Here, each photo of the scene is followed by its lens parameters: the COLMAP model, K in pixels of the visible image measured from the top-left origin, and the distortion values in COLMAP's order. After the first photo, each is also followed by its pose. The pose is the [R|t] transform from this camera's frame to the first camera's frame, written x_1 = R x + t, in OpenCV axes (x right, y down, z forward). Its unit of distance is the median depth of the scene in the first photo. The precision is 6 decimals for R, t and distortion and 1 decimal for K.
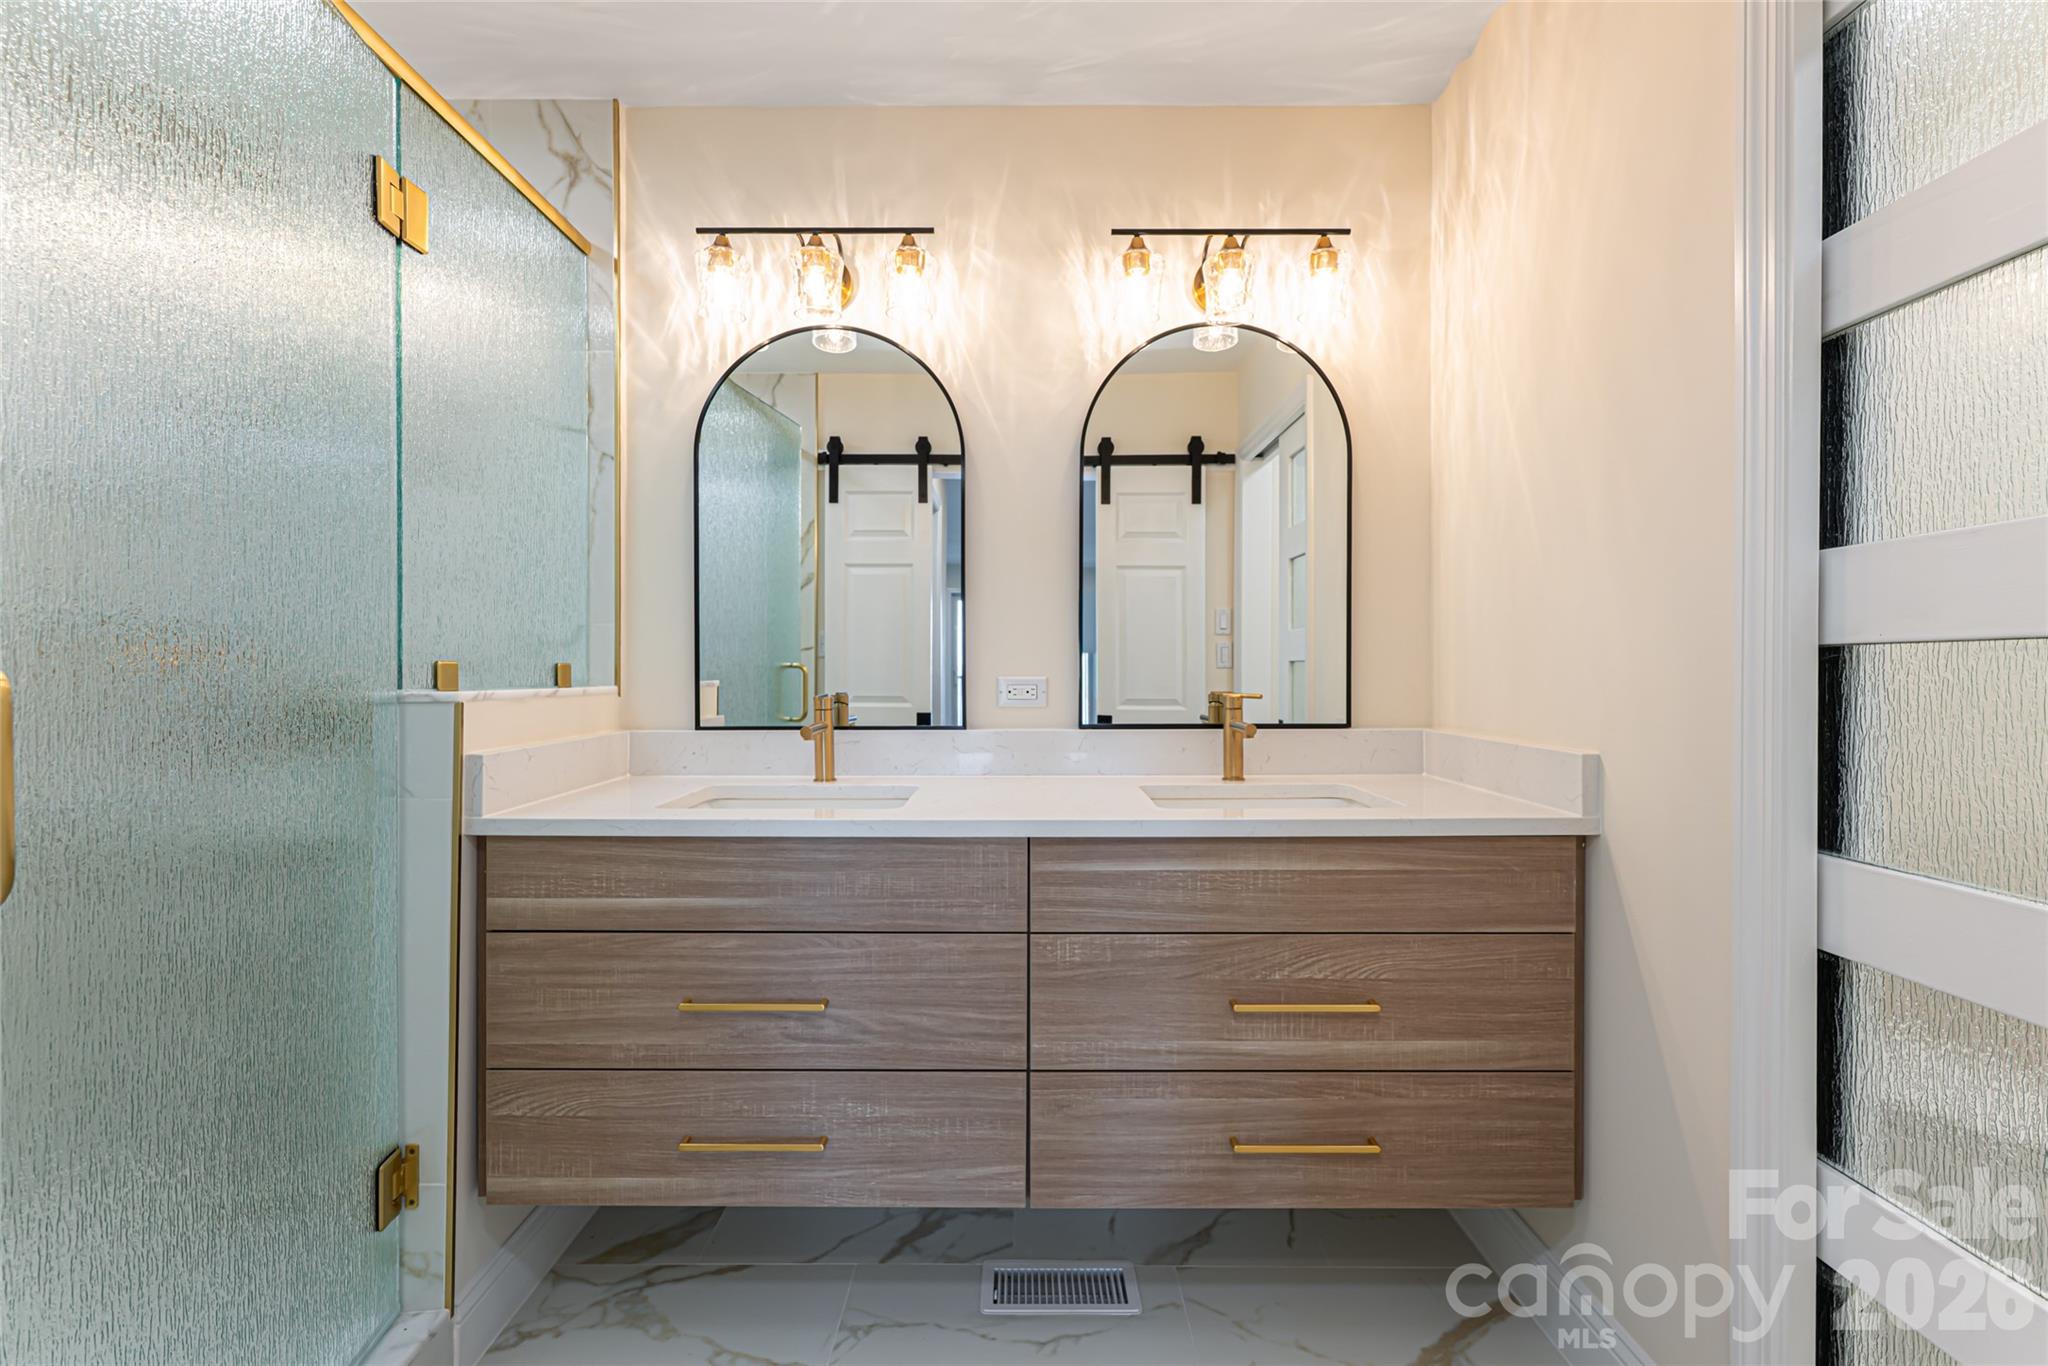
lens RADIAL K [[847.8, 0, 1026.2], [0, 847.8, 672.2], [0, 0, 1]] dist [0.003108, 0.000137]
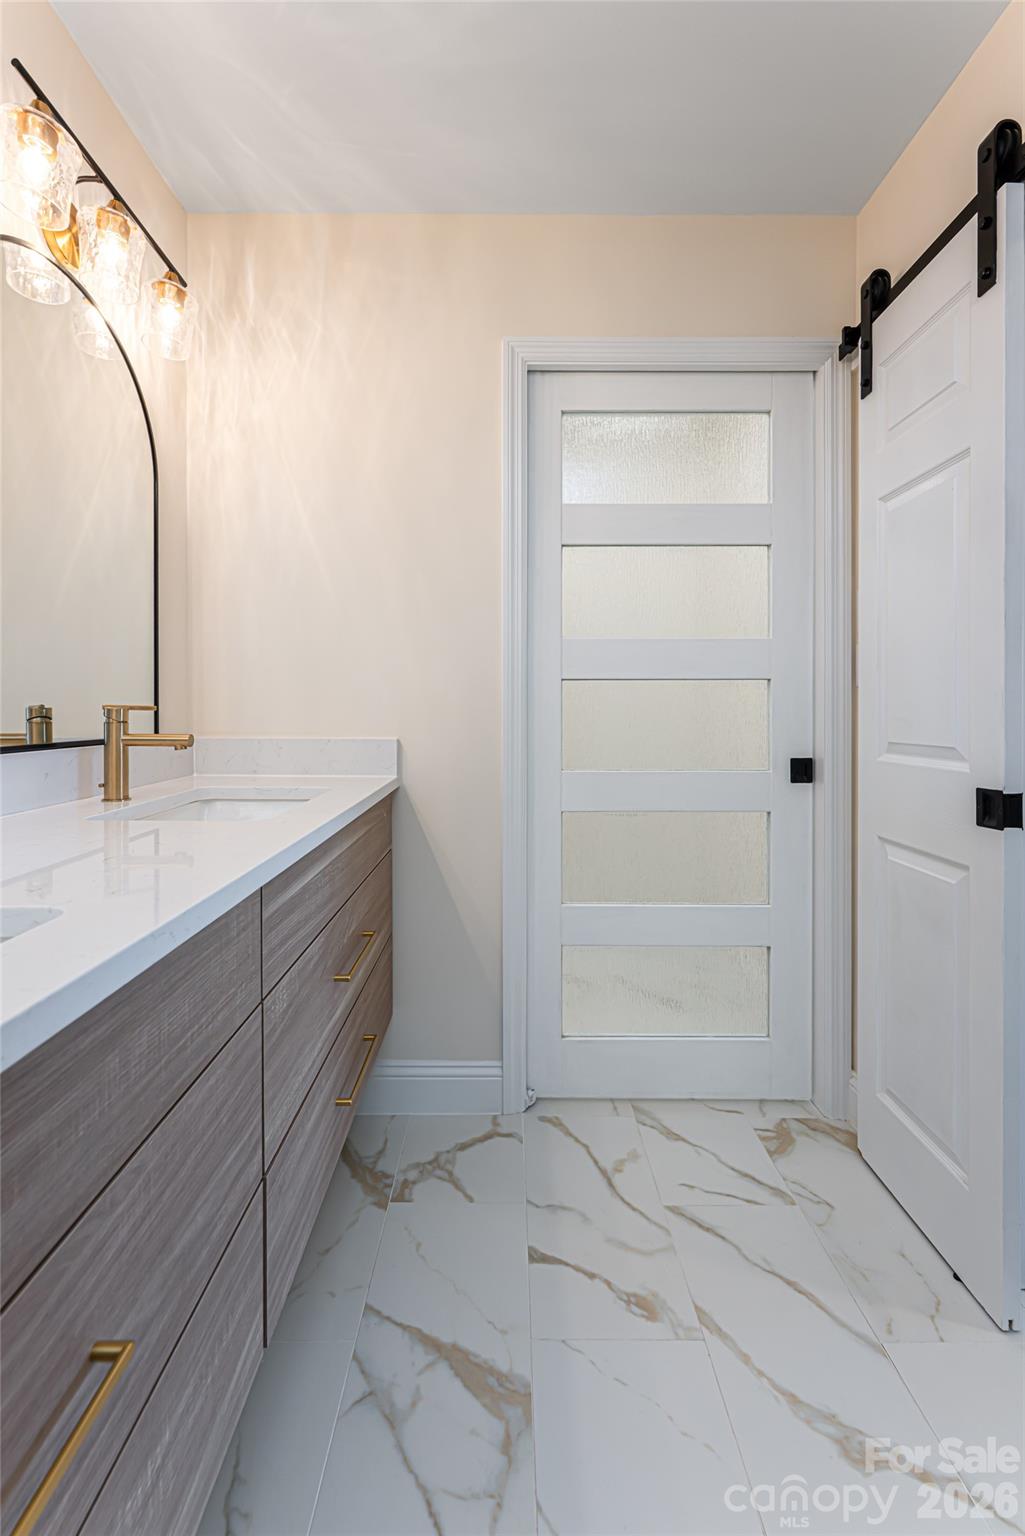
lens RADIAL K [[635.8, 0, 497.1], [0, 635.8, 717.6], [0, 0, 1]] dist [0.003108, 0.000137]
pose [[-0.005478, -0.006677, 0.999963, -0.516785], [0.004172, 0.999969, 0.006700, 0.040858], [-0.999976, 0.004209, -0.005450, 0.702611]]
